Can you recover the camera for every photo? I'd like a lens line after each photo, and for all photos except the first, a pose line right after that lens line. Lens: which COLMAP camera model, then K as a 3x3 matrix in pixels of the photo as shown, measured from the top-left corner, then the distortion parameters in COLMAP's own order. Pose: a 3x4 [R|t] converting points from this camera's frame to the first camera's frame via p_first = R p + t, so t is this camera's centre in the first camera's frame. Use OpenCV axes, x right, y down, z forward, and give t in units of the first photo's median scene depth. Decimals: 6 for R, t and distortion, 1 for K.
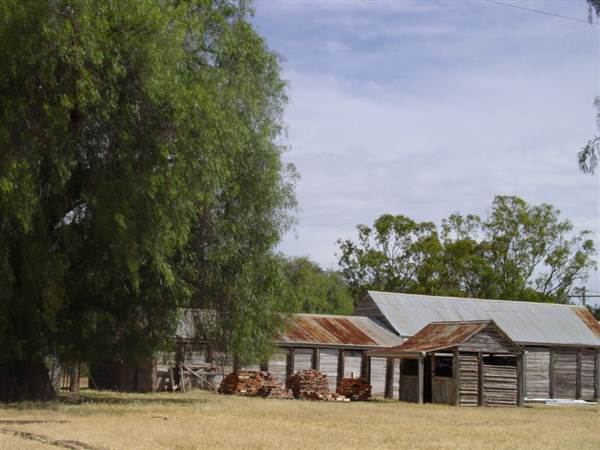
lens RADIAL K [[1178.0, 0, 300.0], [0, 1178.0, 225.0], [0, 0, 1]] dist [0.014866, 0.455747]
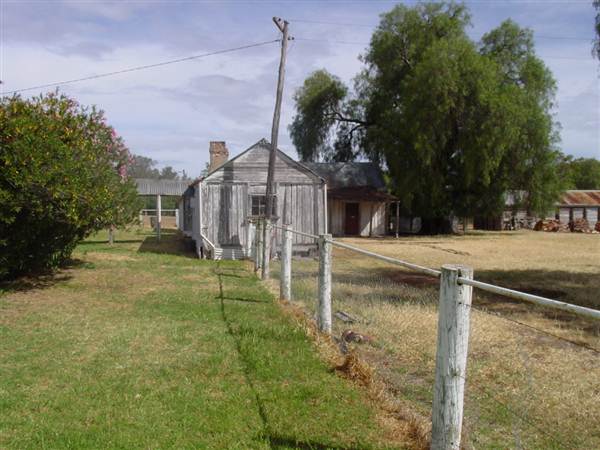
lens RADIAL K [[622.7, 0, 300.0], [0, 622.7, 225.0], [0, 0, 1]] dist [-0.097094, 0.027860]
pose [[0.884783, -0.022099, -0.465478, 0.073965], [0.081290, 0.990879, 0.107474, -0.019297], [0.458858, -0.132930, 0.878510, -0.158570]]
